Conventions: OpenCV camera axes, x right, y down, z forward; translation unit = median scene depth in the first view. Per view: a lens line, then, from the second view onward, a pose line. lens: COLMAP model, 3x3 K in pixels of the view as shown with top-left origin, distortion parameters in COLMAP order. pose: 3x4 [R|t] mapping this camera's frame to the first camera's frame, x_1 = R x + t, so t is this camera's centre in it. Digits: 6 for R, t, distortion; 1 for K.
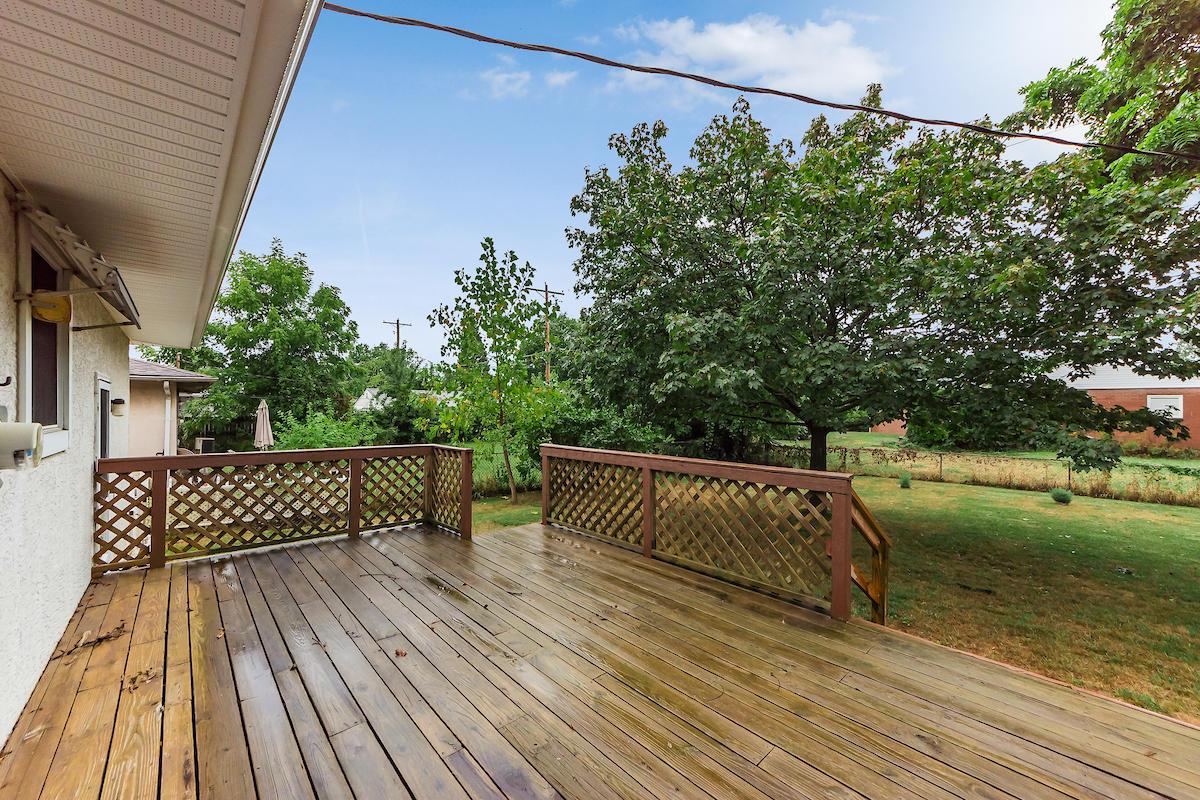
lens RADIAL K [[443.5, 0, 599.6], [0, 443.5, 404.4], [0, 0, 1]] dist [0.003264, 0.000380]
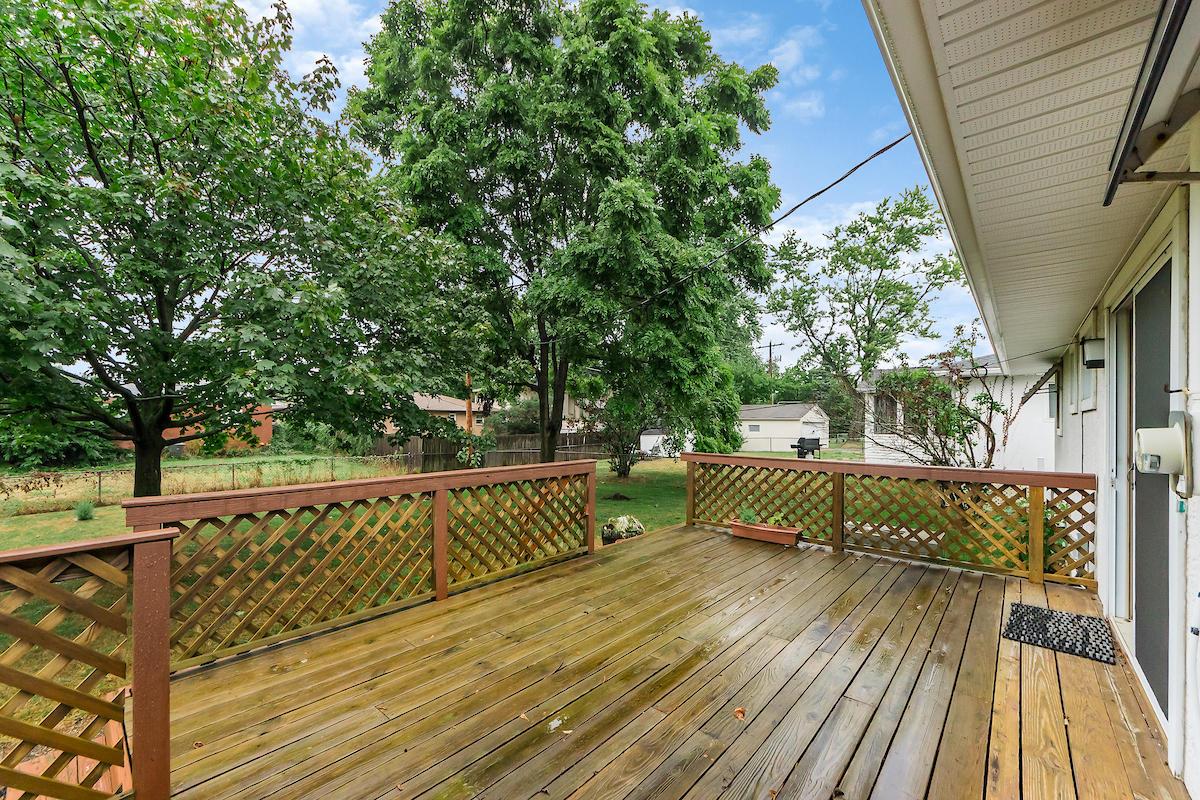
lens RADIAL K [[469.2, 0, 599.6], [0, 469.2, 410.9], [0, 0, 1]] dist [-0.002790, -0.000480]
pose [[-0.080578, 0.014021, 0.996650, -1.131490], [-0.011654, 0.999819, -0.015008, 0.021301], [-0.996680, -0.012824, -0.080400, 1.173149]]
